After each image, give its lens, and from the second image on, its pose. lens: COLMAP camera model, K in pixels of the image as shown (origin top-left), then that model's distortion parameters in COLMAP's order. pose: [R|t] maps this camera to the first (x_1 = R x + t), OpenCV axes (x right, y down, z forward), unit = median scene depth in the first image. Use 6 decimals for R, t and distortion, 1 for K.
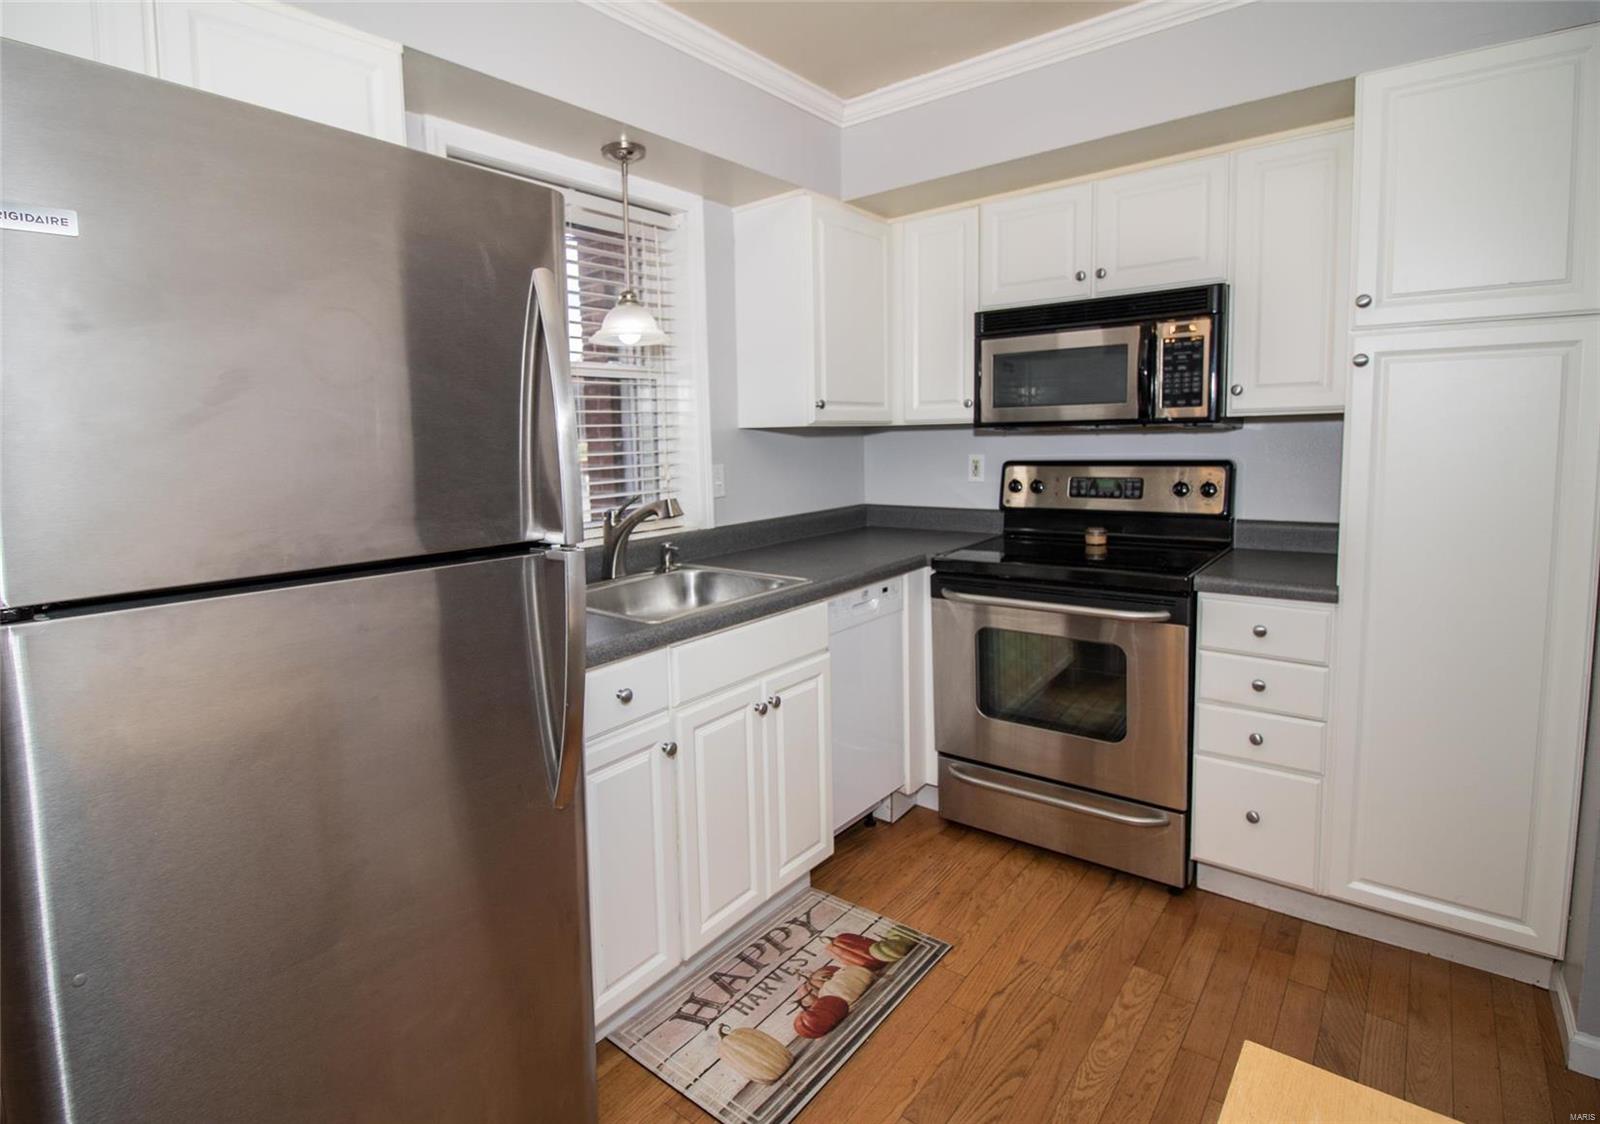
lens RADIAL K [[817.4, 0, 778.2], [0, 817.4, 508.4], [0, 0, 1]] dist [-0.008829, -0.001939]
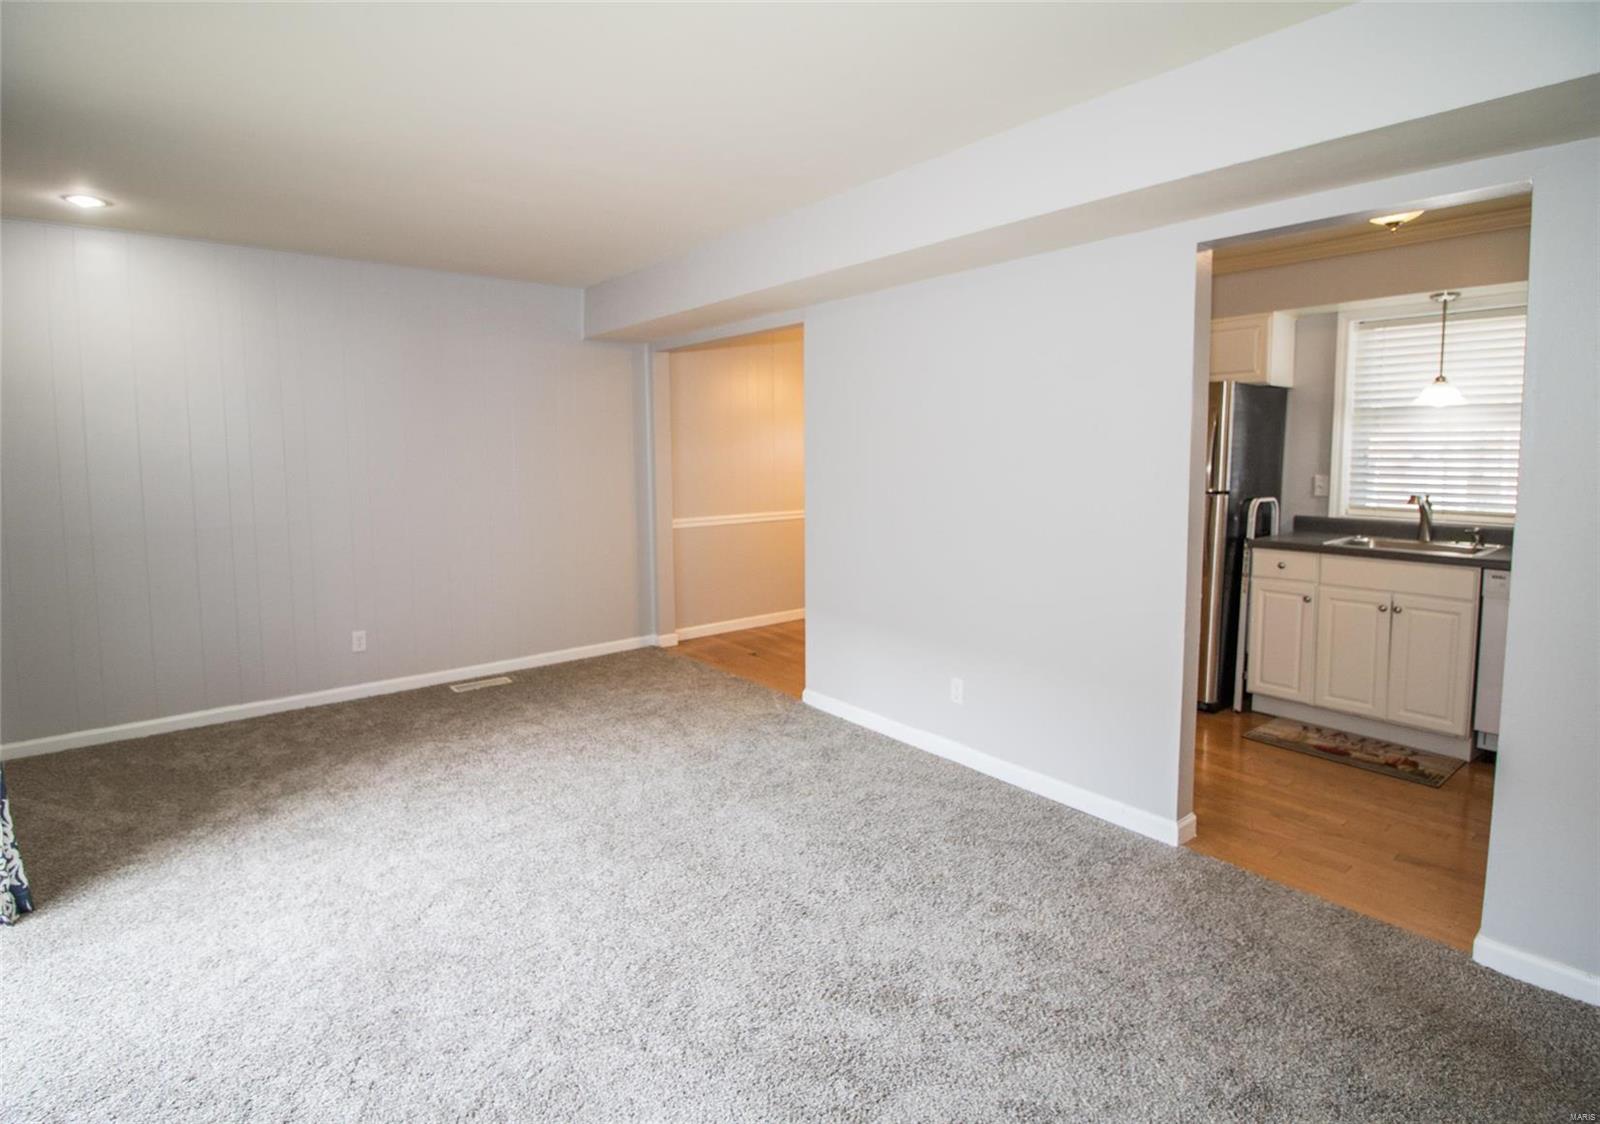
lens RADIAL K [[817.4, 0, 778.2], [0, 817.4, 508.4], [0, 0, 1]] dist [-0.008829, -0.001939]
pose [[-0.220632, 0.101035, -0.970110, 1.841885], [-0.082717, 0.989099, 0.121825, -0.082895], [0.971843, 0.107123, -0.209869, 0.020682]]
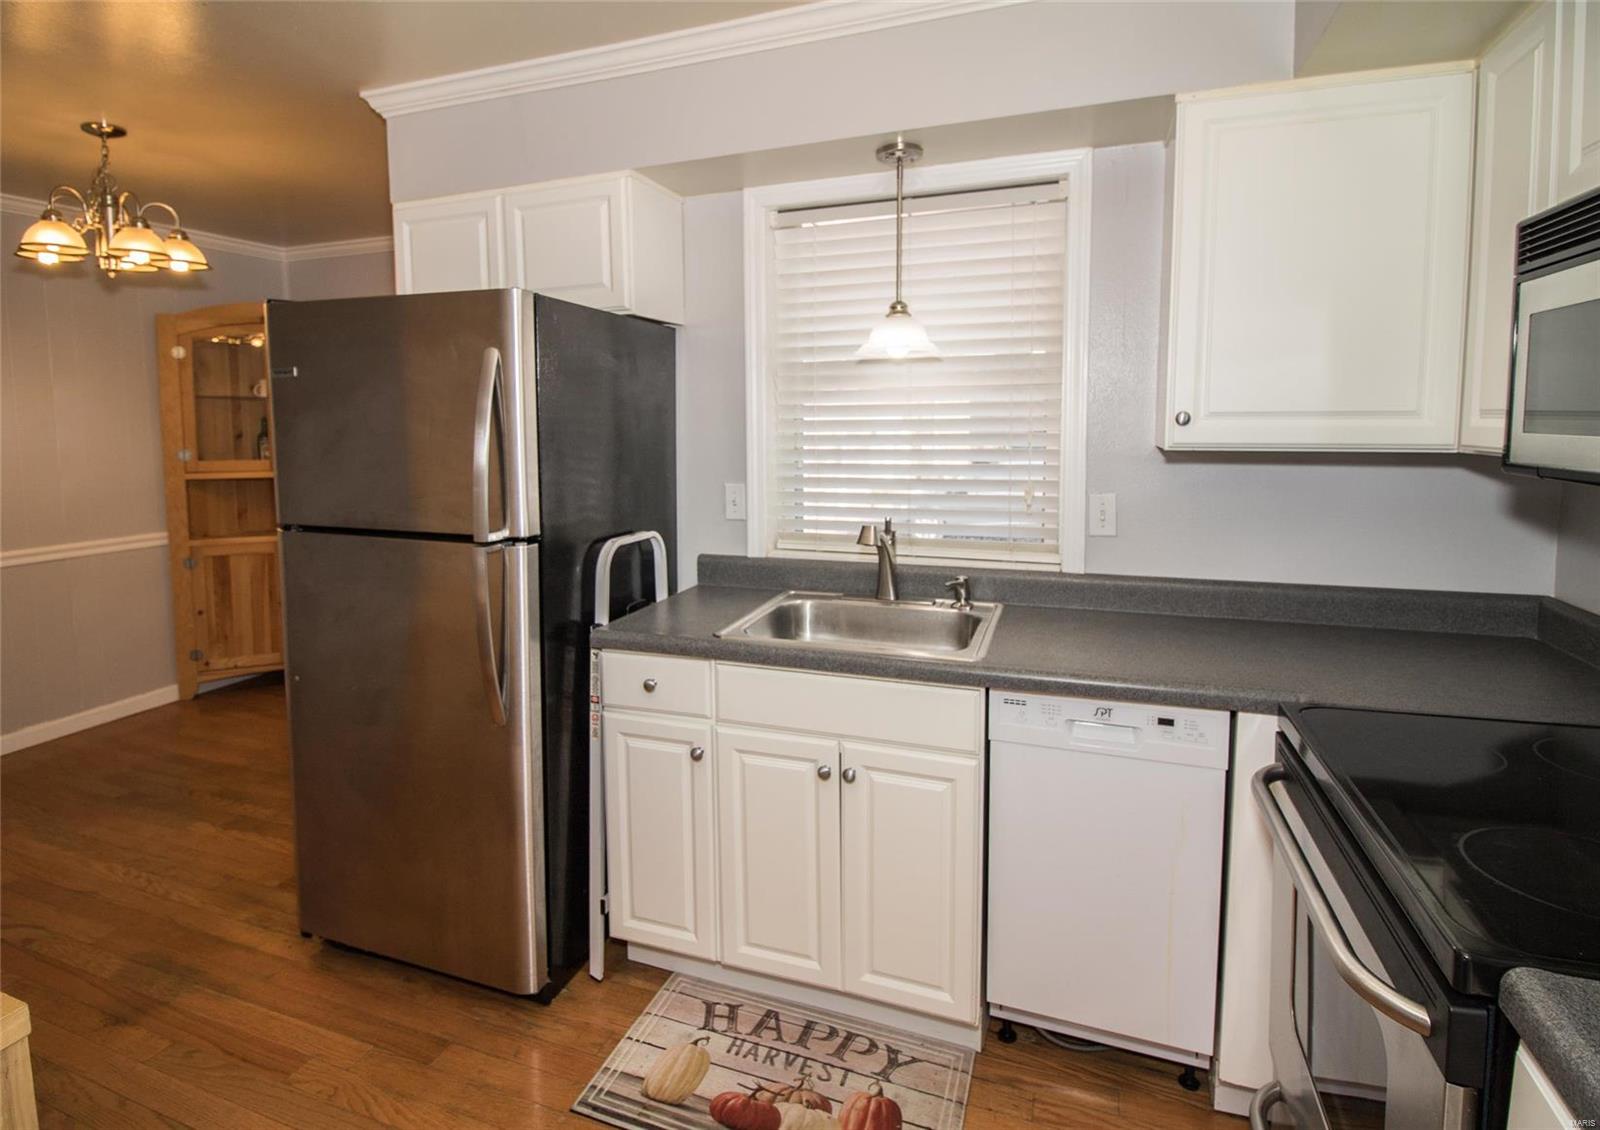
lens RADIAL K [[830.5, 0, 759.5], [0, 830.5, 492.0], [0, 0, 1]] dist [-0.008990, -0.001666]
pose [[0.298031, 0.104703, -0.948797, 0.702041], [-0.083669, 0.993006, 0.083300, -0.115127], [0.950882, 0.054559, 0.304706, 0.571058]]
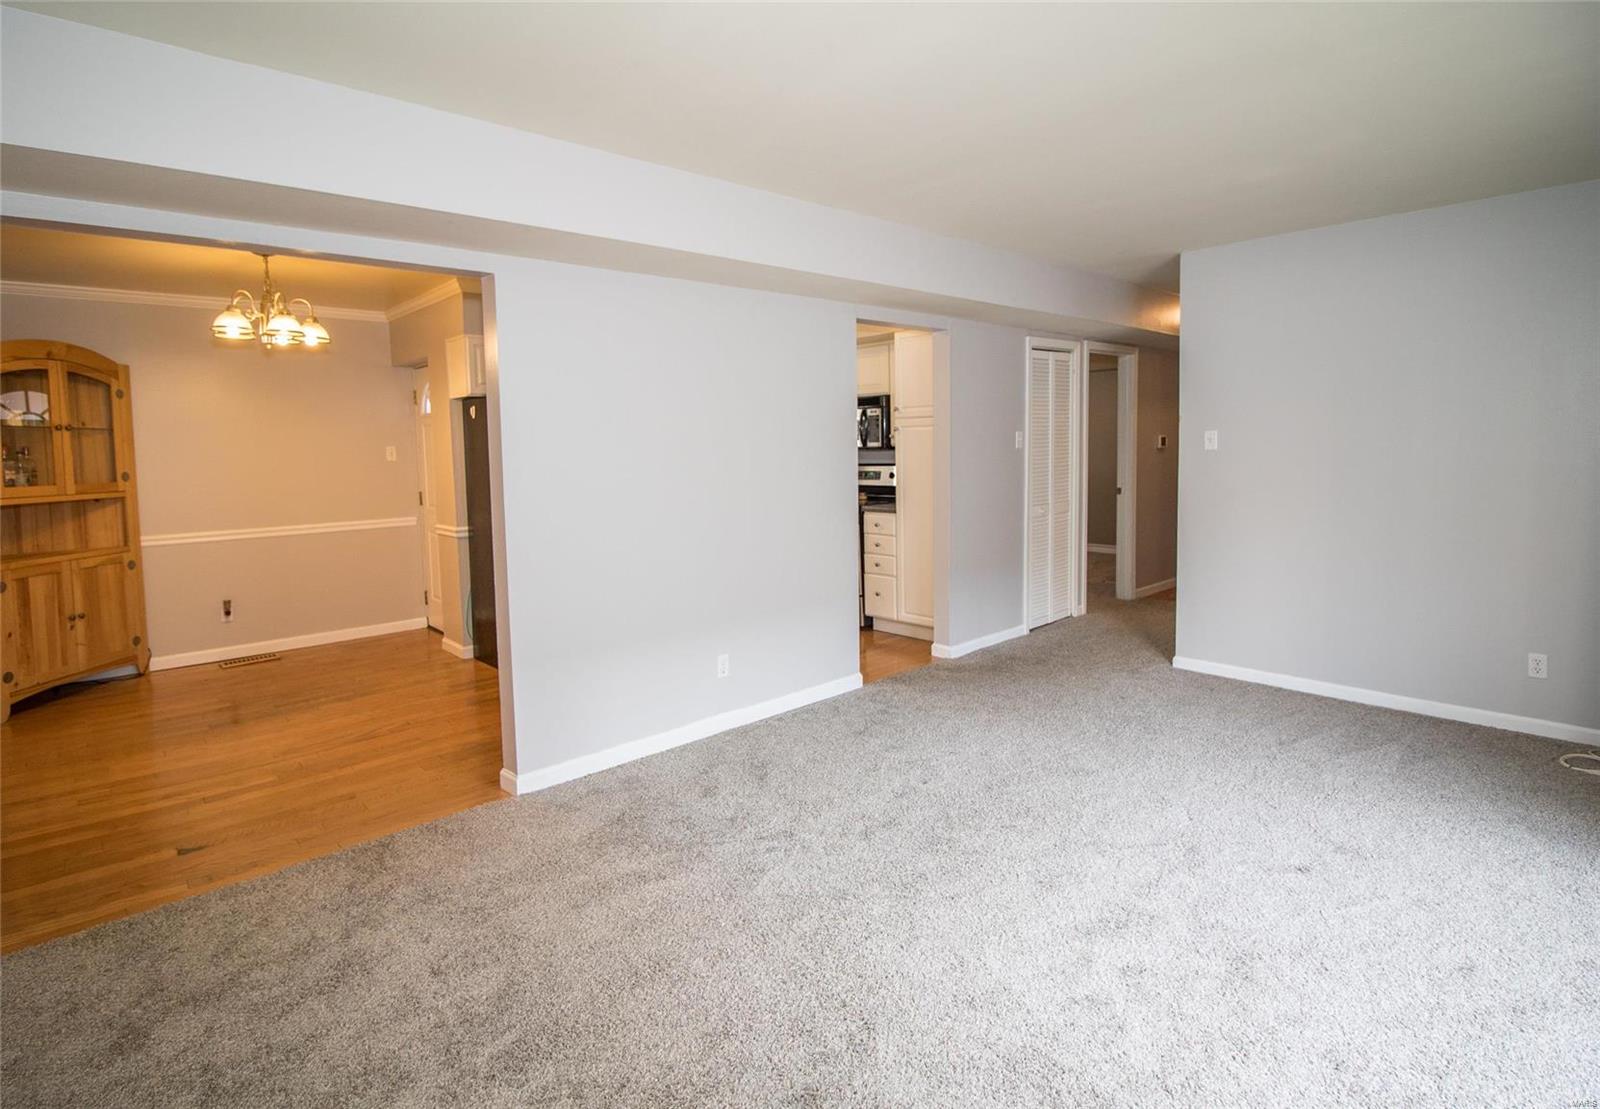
lens RADIAL K [[823.5, 0, 766.8], [0, 823.5, 503.3], [0, 0, 1]] dist [0.001807, -0.012547]
pose [[0.986005, 0.013937, -0.166131, 0.622437], [-0.016437, 0.999771, -0.013681, 0.110822], [0.165902, 0.016220, 0.986009, -1.654247]]
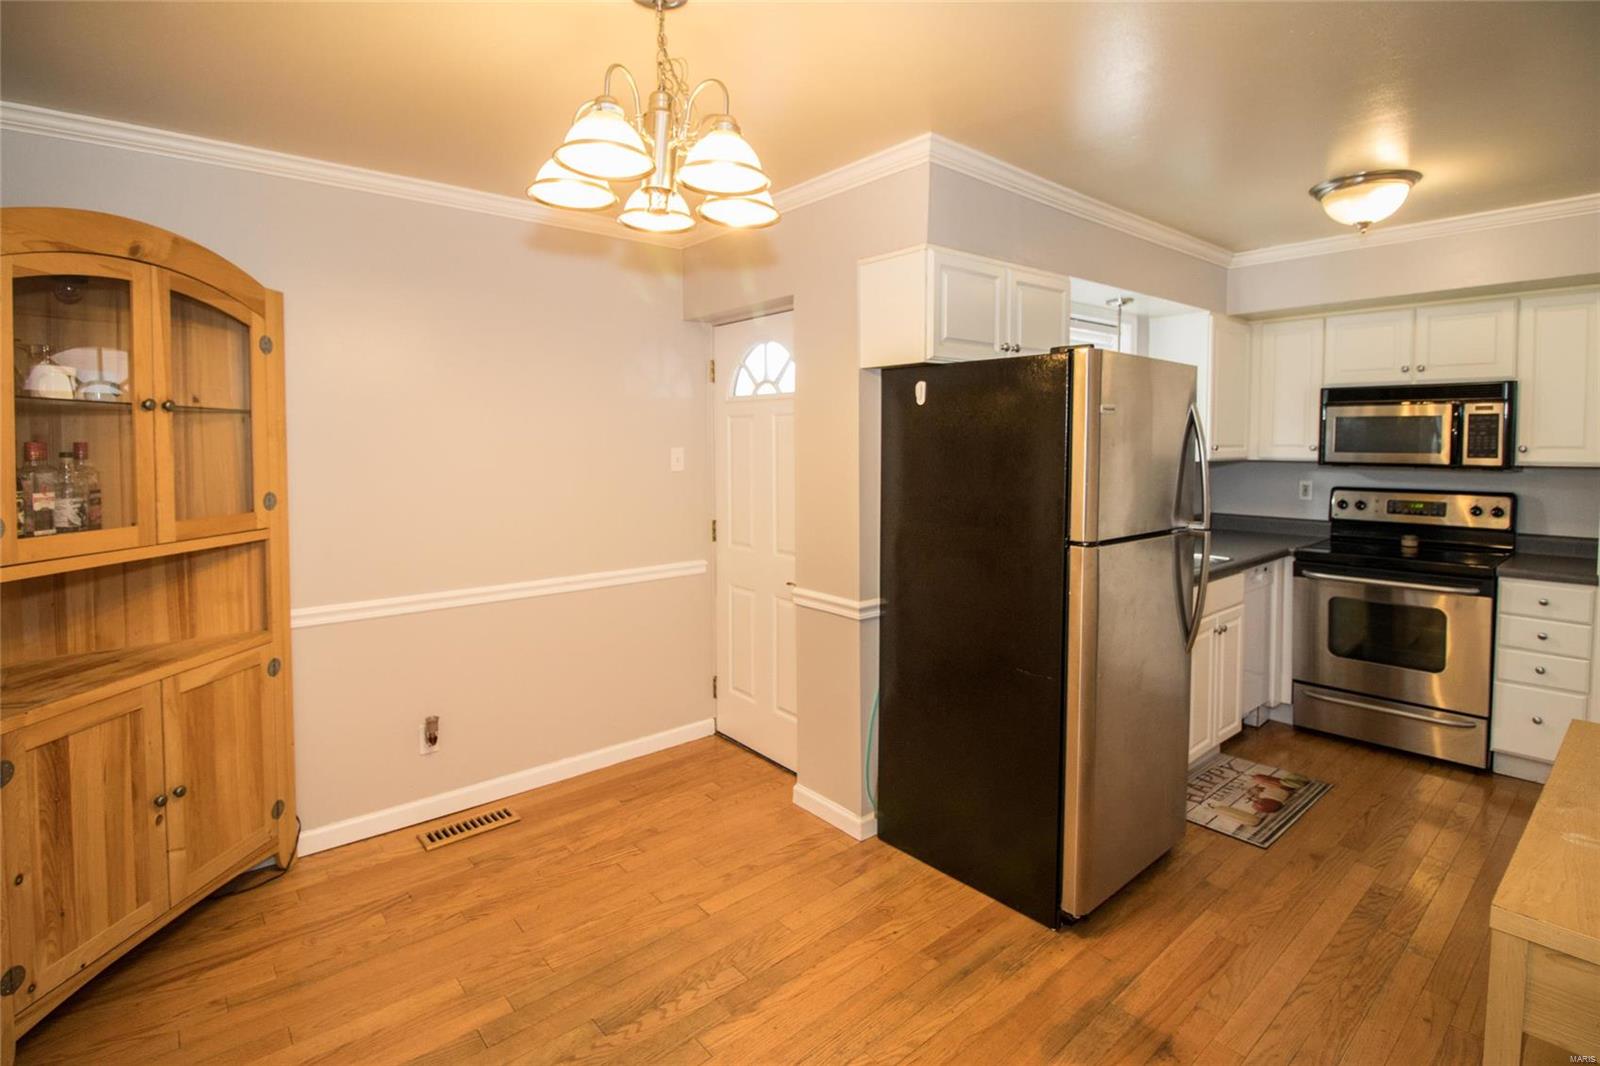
lens RADIAL K [[789.3, 0, 811.8], [0, 789.3, 471.1], [0, 0, 1]] dist [-0.014795, -0.002576]
pose [[0.984305, 0.029194, -0.174043, -0.523810], [-0.037237, 0.998376, -0.043124, 0.011644], [0.172501, 0.048928, 0.983793, -0.705987]]
